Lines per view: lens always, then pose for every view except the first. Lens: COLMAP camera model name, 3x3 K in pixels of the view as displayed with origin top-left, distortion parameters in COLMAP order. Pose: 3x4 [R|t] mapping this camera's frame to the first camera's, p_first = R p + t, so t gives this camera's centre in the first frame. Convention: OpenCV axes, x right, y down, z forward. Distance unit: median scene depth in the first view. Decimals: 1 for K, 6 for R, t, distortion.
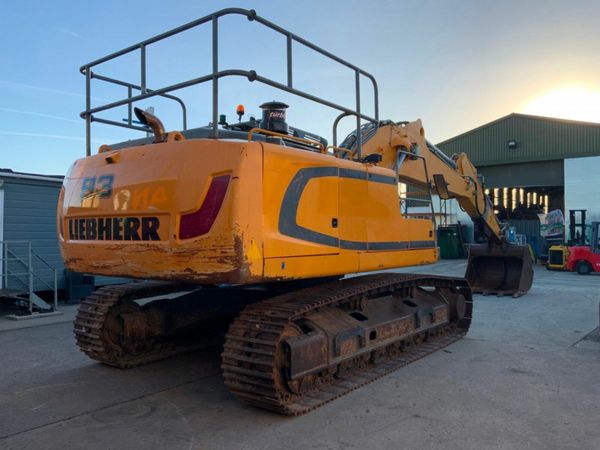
lens RADIAL K [[497.6, 0, 300.6], [0, 497.6, 226.5], [0, 0, 1]] dist [0.014437, -0.018252]
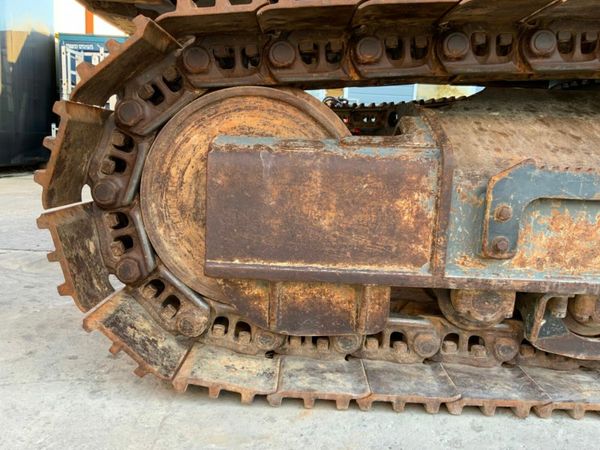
lens RADIAL K [[497.6, 0, 299.5], [0, 497.6, 225.5], [0, 0, 1]] dist [0.014437, -0.018252]
pose [[0.601953, 0.150469, -0.784227, 0.209177], [-0.029231, 0.985580, 0.166665, 0.212199], [0.797996, -0.077401, 0.597672, 0.793412]]
